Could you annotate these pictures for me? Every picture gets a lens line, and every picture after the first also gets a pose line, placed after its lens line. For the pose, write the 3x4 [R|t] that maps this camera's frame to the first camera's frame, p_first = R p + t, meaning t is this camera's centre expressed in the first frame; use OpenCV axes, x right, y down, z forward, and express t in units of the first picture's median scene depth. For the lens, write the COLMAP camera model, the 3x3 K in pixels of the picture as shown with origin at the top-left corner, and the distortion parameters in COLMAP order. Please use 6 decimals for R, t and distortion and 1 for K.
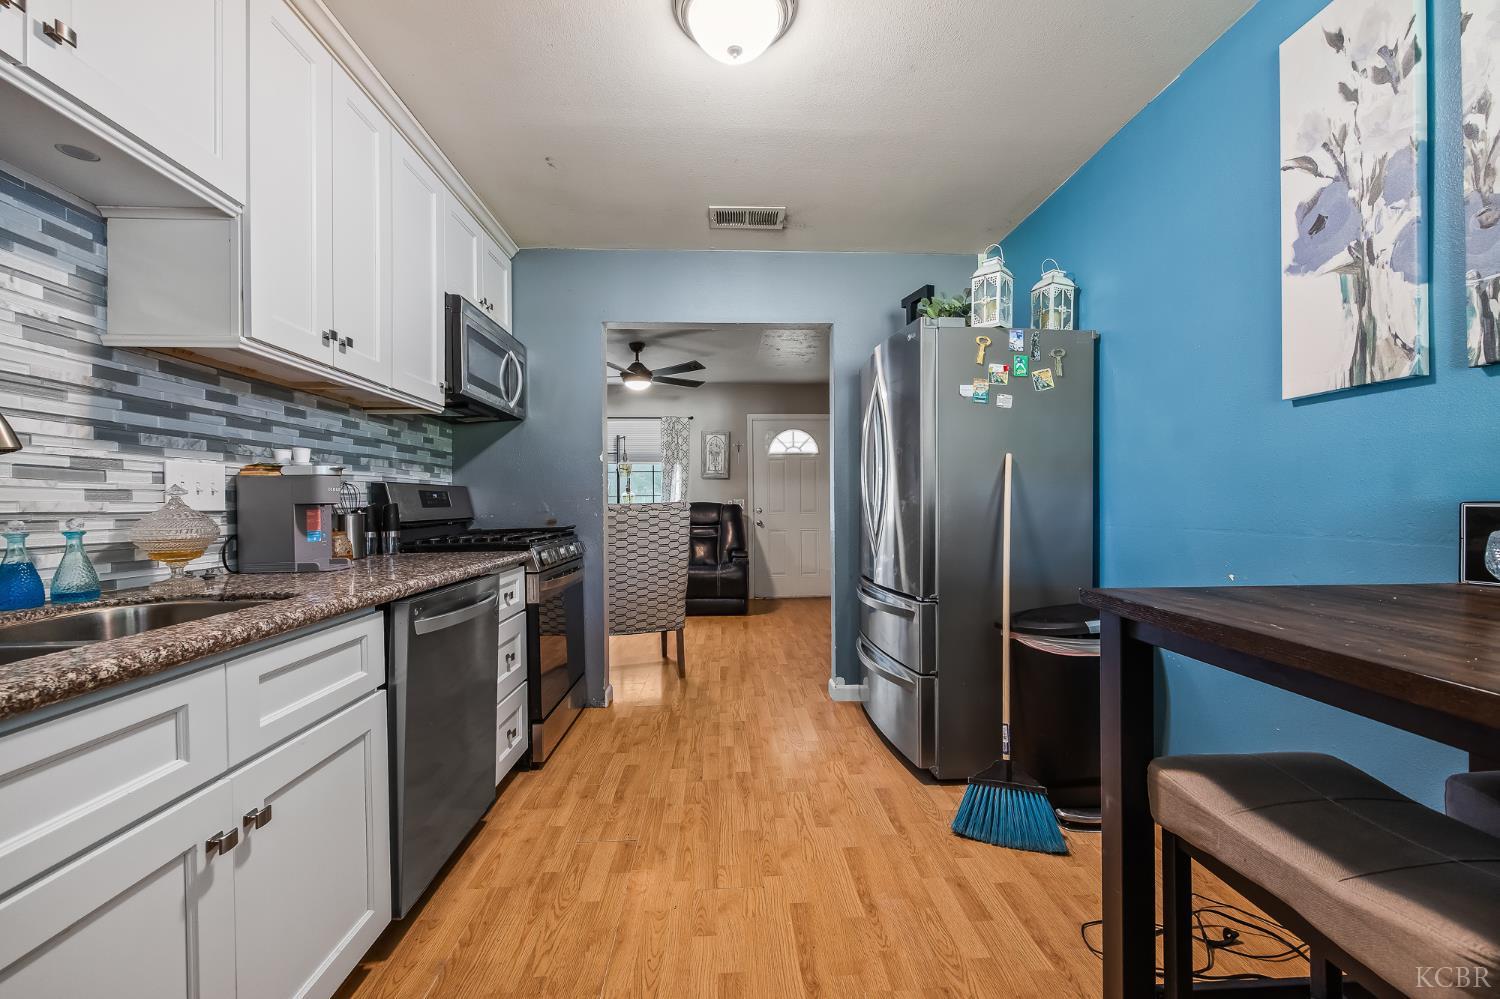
lens RADIAL K [[602.0, 0, 751.6], [0, 602.0, 504.7], [0, 0, 1]] dist [0.001995, 0.000523]
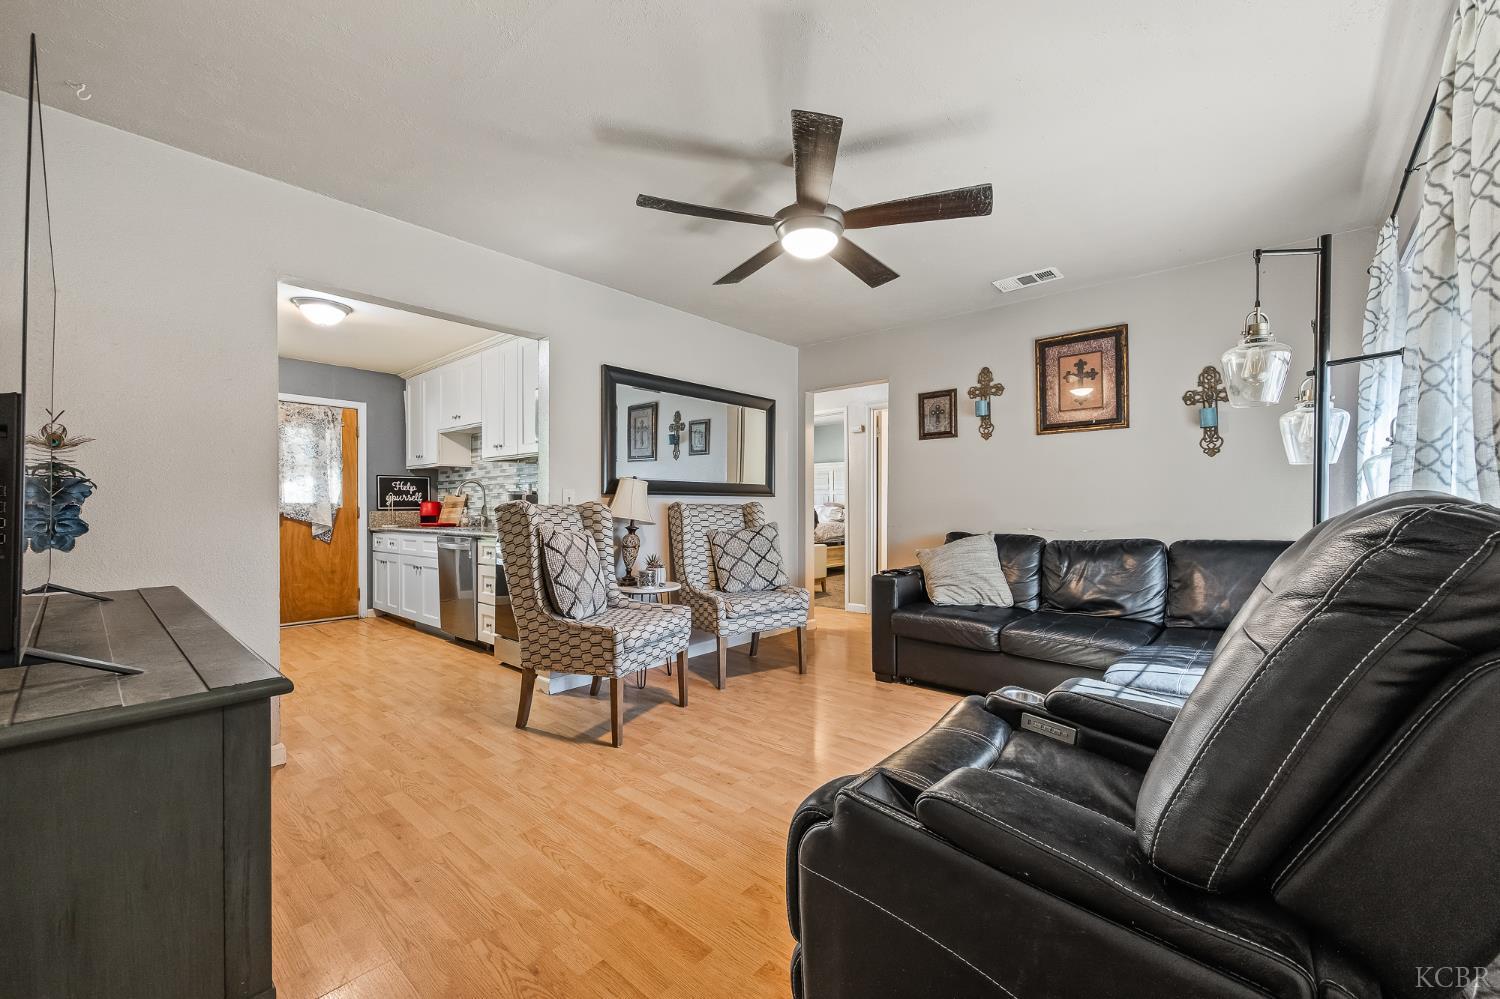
lens RADIAL K [[602.0, 0, 753.9], [0, 602.0, 504.3], [0, 0, 1]] dist [0.001995, 0.000523]
pose [[-0.692036, 0.008111, -0.721817, 0.165160], [0.005967, 0.999967, 0.005516, -0.004638], [0.721838, -0.000490, -0.692062, 1.214941]]
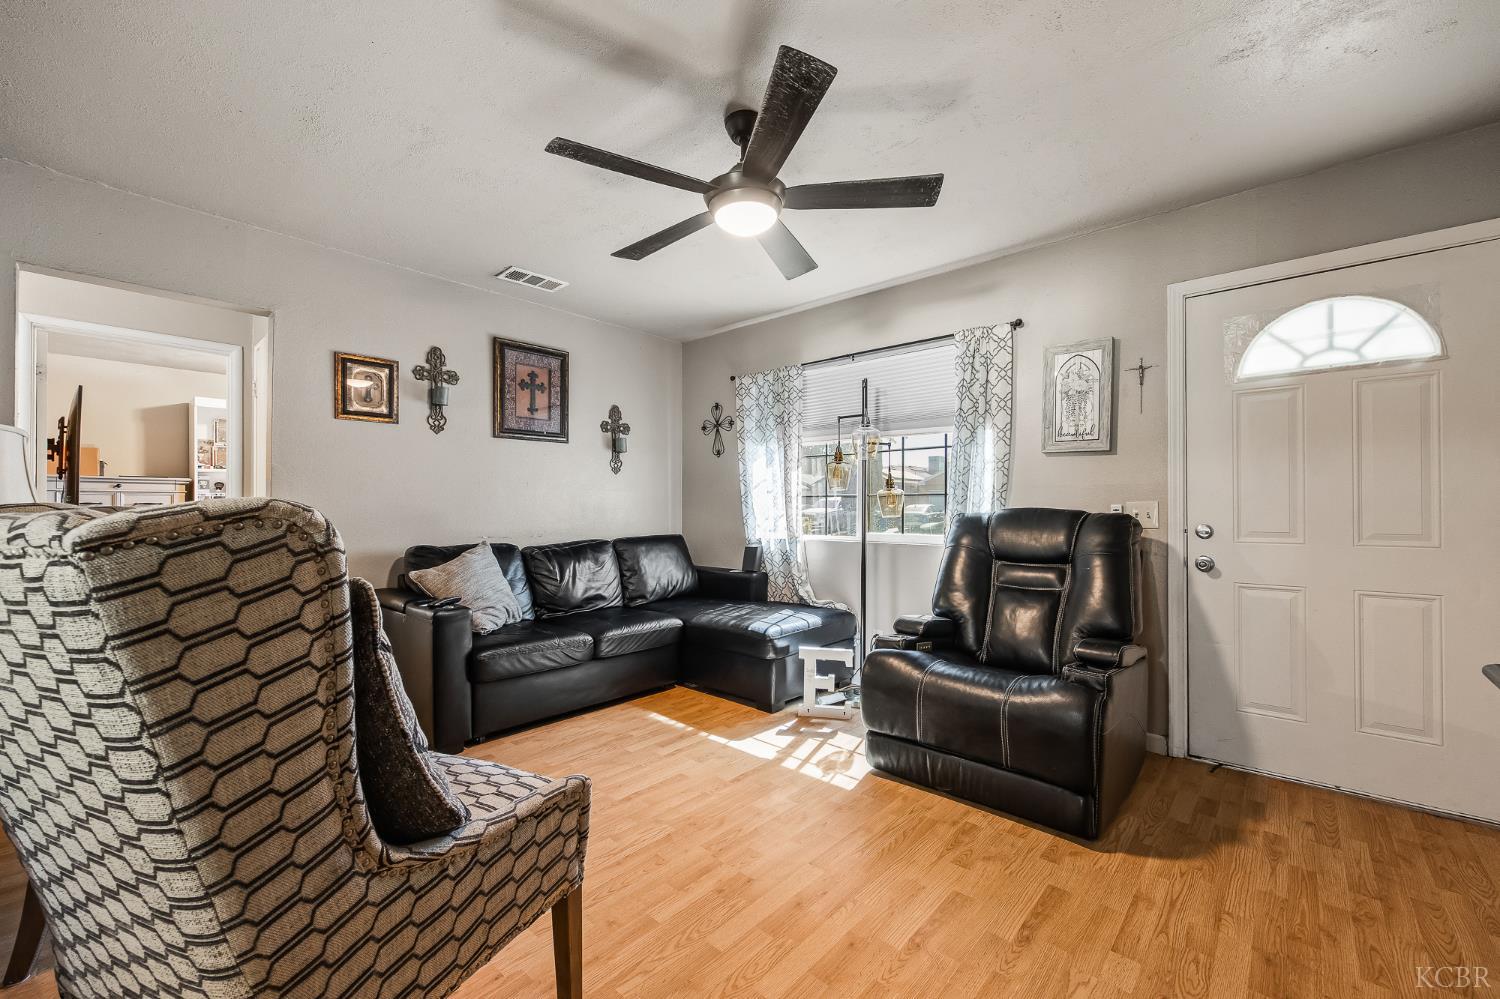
lens RADIAL K [[602.0, 0, 758.6], [0, 602.0, 504.3], [0, 0, 1]] dist [0.001995, 0.000523]
pose [[0.710829, 0.000922, -0.703364, 0.089706], [-0.003486, 0.999991, -0.002212, -0.005385], [0.703356, 0.004024, 0.710826, 0.589386]]
